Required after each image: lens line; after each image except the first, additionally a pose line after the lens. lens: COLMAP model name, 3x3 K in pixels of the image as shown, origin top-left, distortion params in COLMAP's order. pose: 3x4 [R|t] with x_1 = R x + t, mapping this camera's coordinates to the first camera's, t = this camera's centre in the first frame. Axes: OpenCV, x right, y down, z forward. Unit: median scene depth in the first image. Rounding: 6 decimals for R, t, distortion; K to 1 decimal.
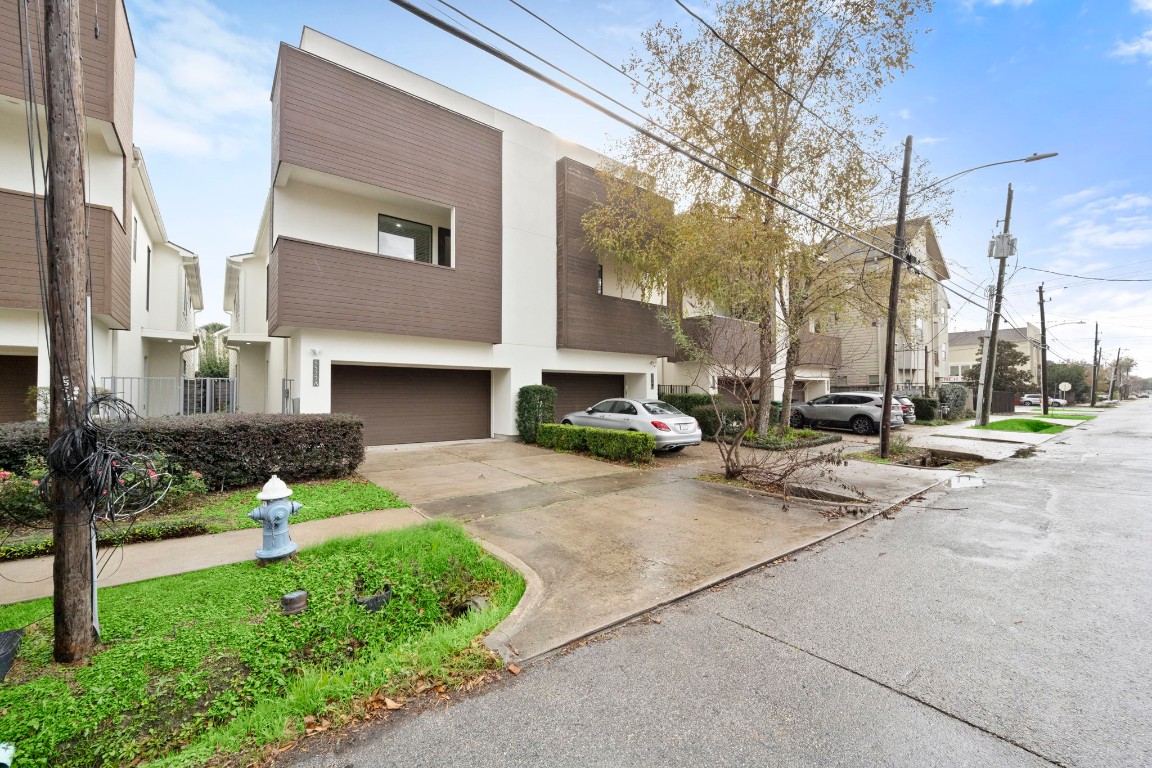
lens RADIAL K [[458.4, 0, 571.8], [0, 458.4, 383.0], [0, 0, 1]] dist [-0.000914, 0.000053]
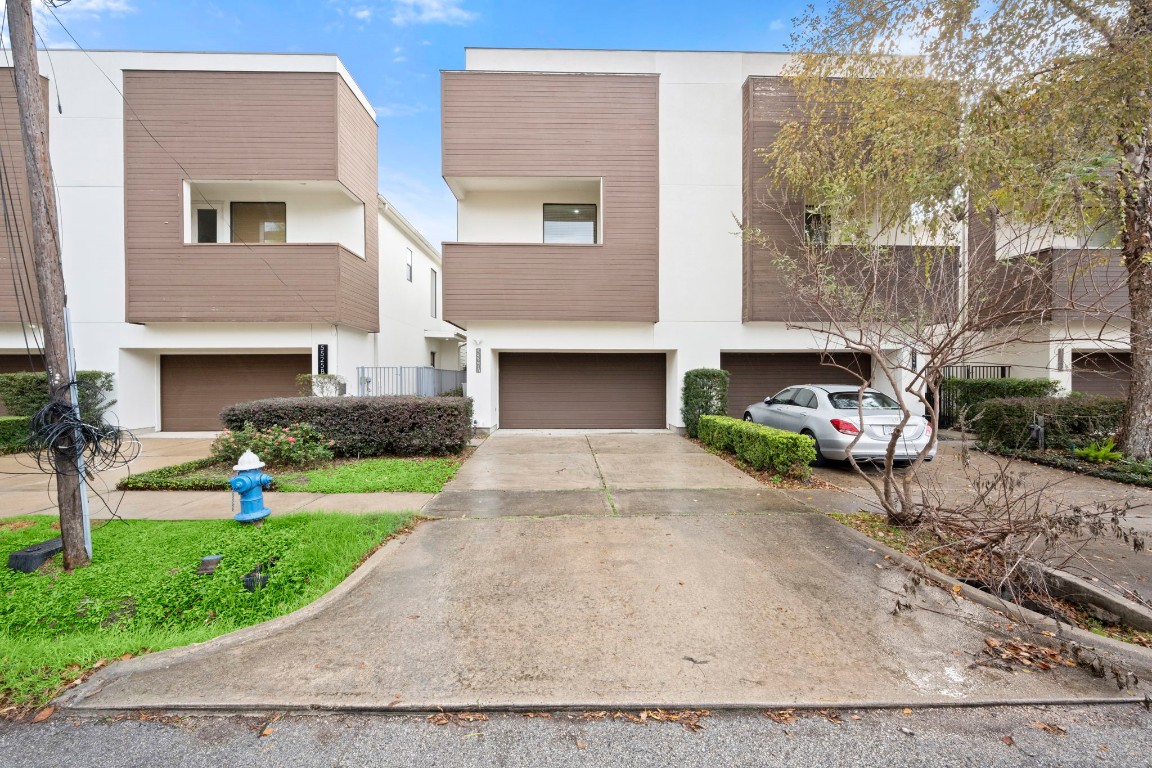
lens RADIAL K [[458.4, 0, 571.8], [0, 458.4, 383.0], [0, 0, 1]] dist [-0.000914, 0.000053]
pose [[0.799604, 0.003867, -0.600515, 0.277210], [0.014756, 0.999551, 0.026084, 0.006464], [0.600346, -0.029718, 0.799188, 0.230669]]
